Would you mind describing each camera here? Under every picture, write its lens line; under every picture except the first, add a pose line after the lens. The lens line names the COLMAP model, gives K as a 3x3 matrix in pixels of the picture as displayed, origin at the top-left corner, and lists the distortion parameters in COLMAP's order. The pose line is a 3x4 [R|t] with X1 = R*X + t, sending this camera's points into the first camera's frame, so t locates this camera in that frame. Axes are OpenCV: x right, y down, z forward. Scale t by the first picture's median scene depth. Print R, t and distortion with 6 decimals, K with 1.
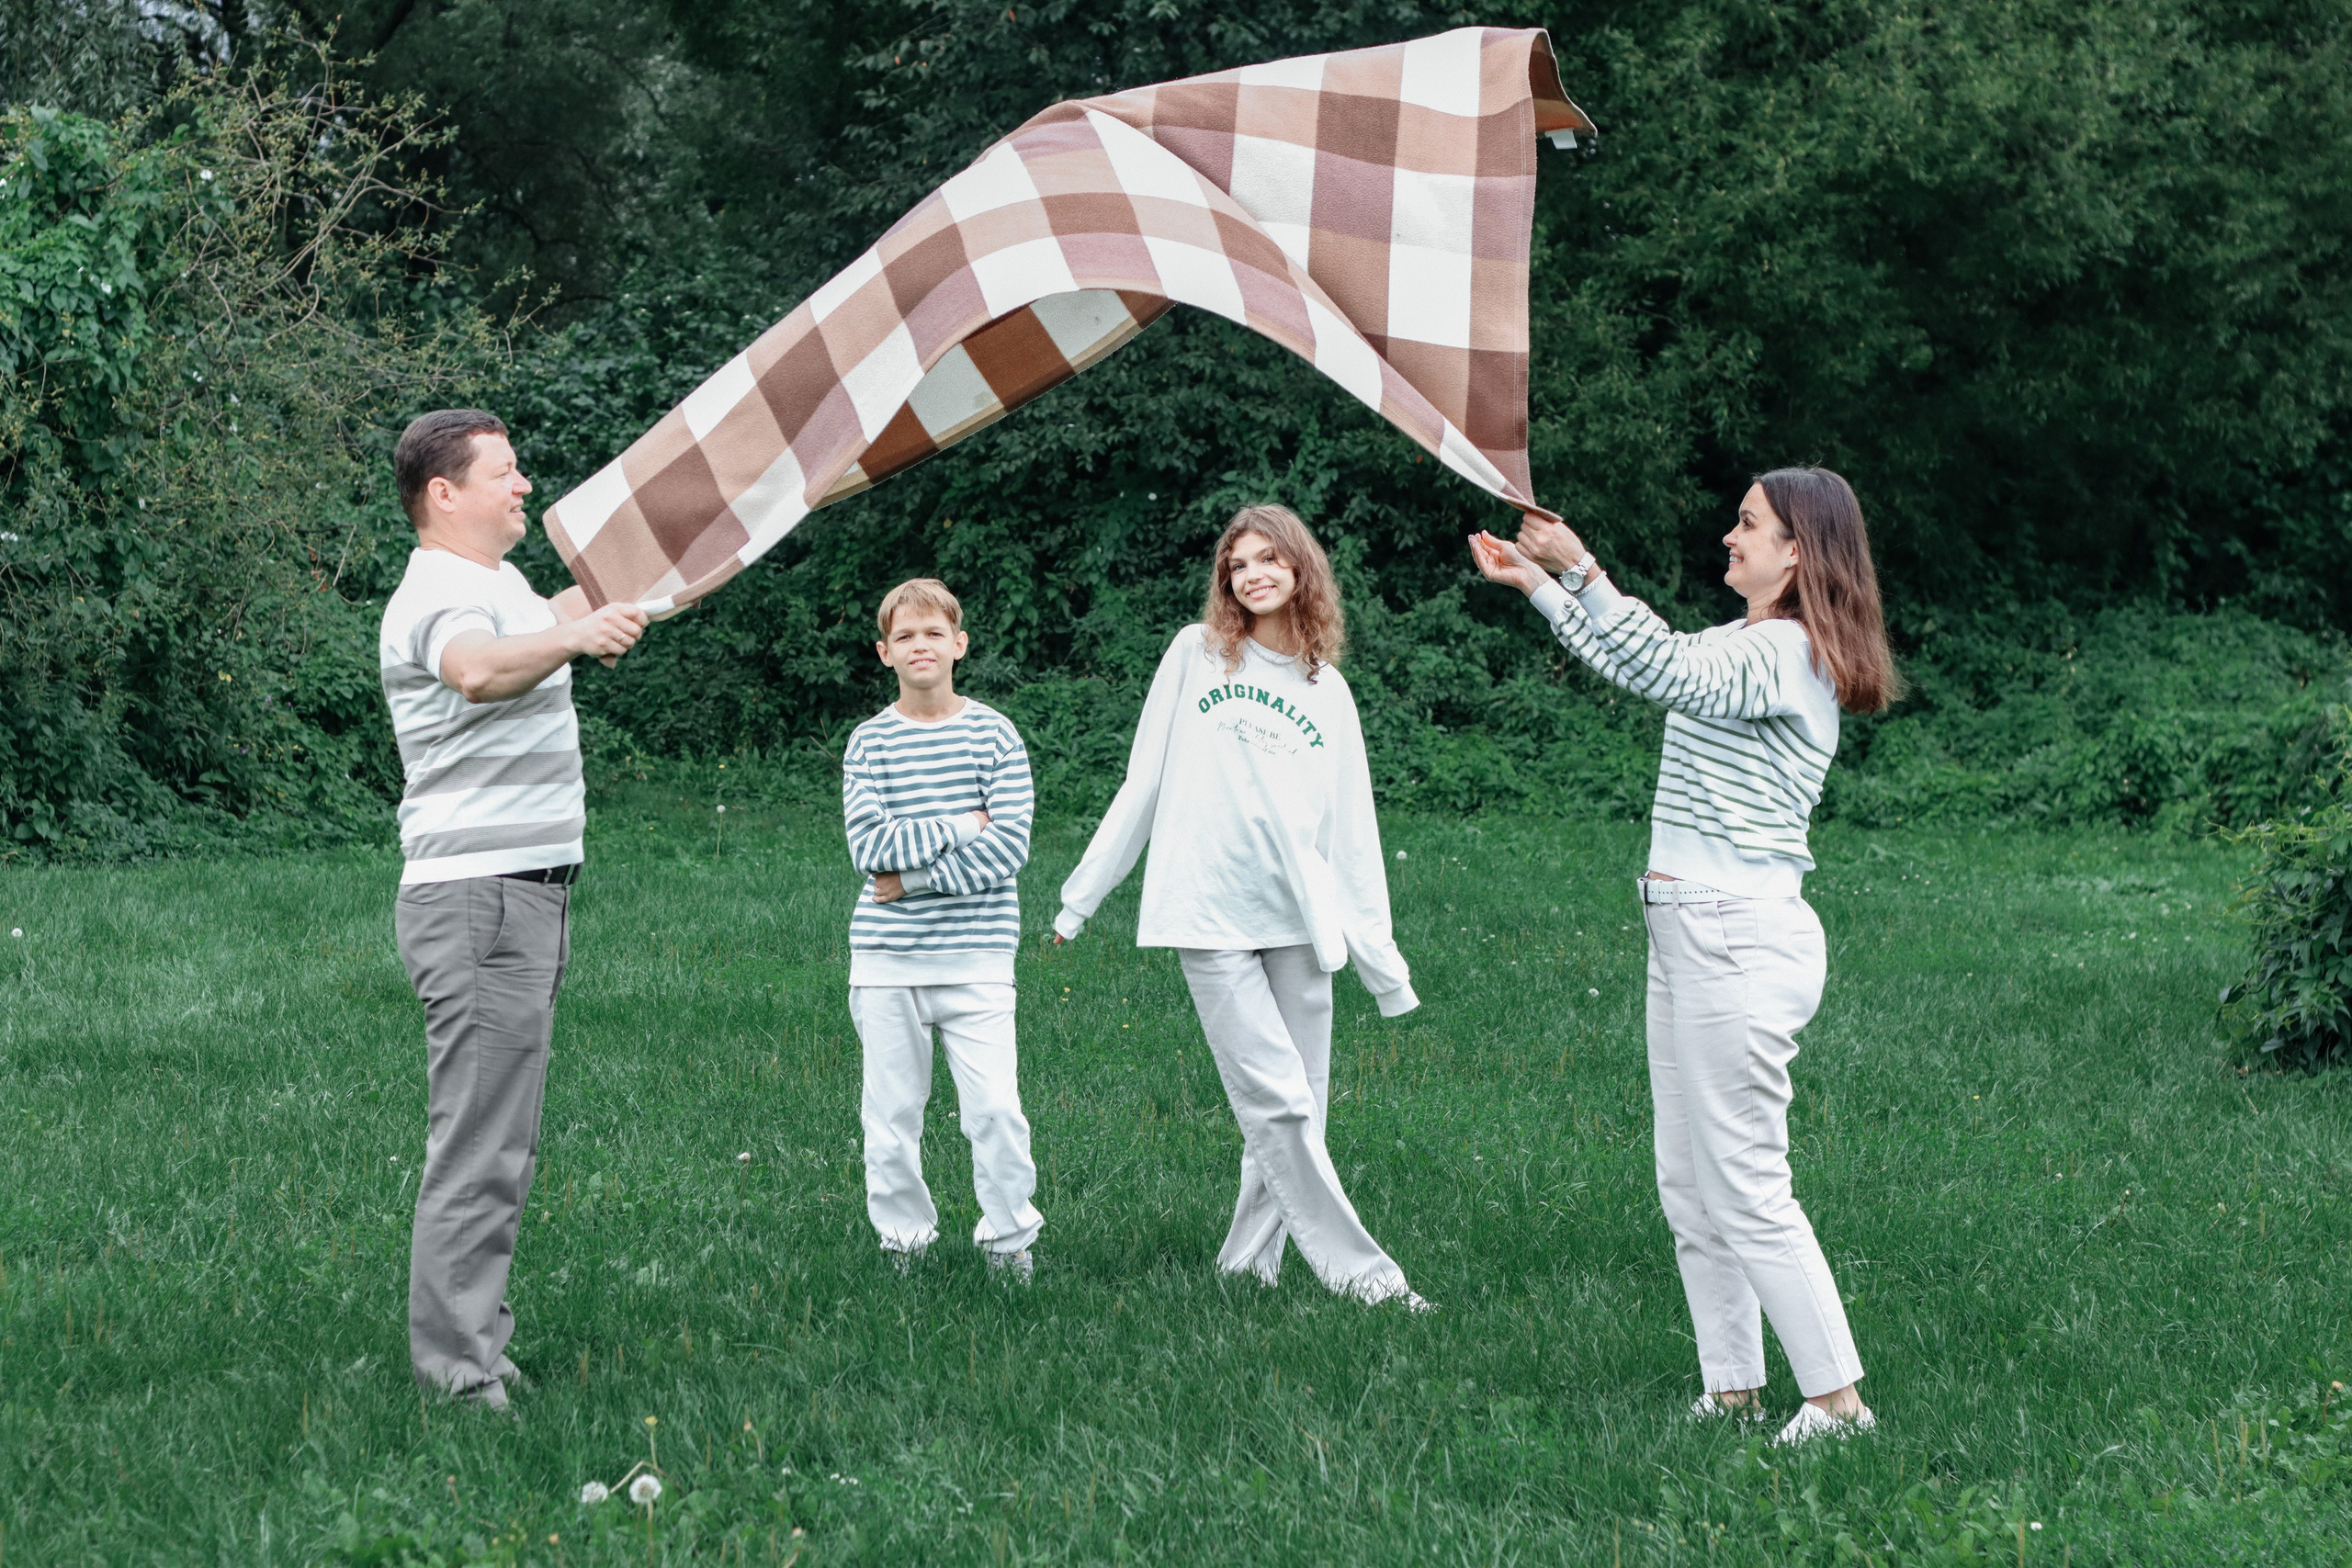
lens RADIAL K [[5779.9, 0, 1174.0], [0, 5779.9, 788.5], [0, 0, 1]] dist [-0.101184, 0.000000]
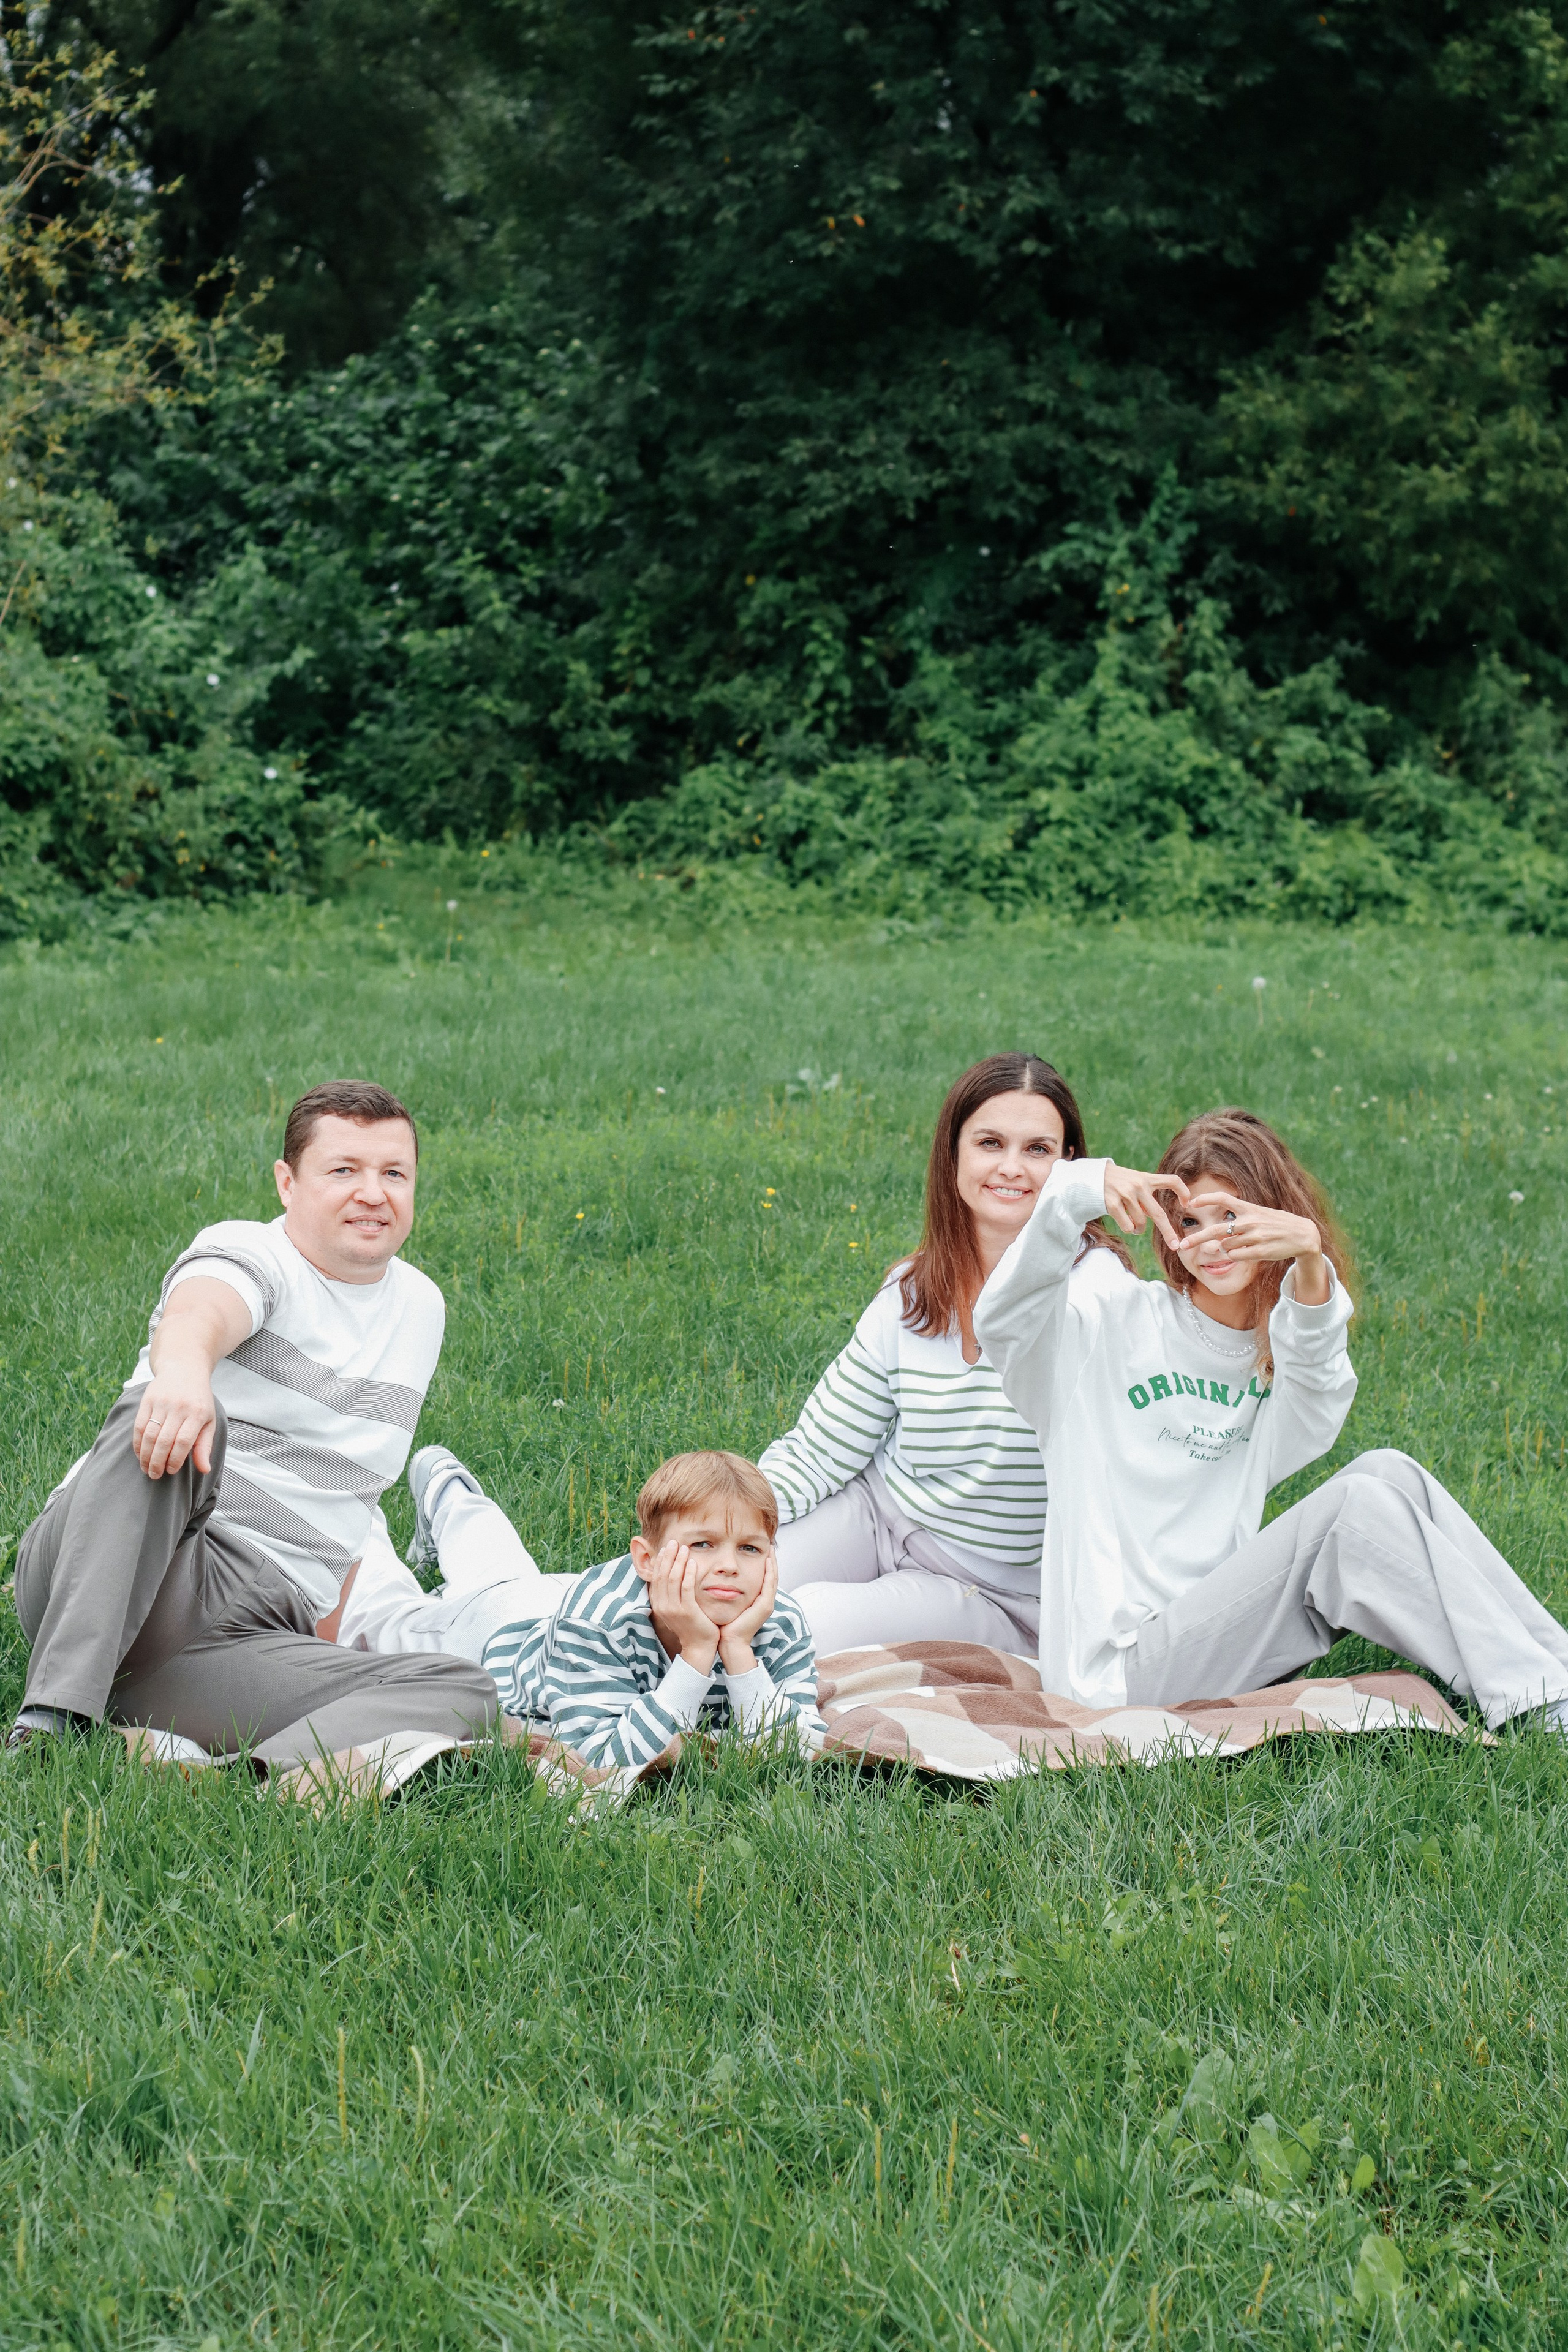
lens RADIAL K [[5780.5, 0, 791.9], [0, 5780.5, 1171.1], [0, 0, 1]] dist [-0.101184, 0.000000]
pose [[0.998934, 0.018071, -0.042474, 0.006063], [-0.015884, 0.998558, 0.051288, -0.001428], [0.043340, -0.050559, 0.997780, 0.129722]]
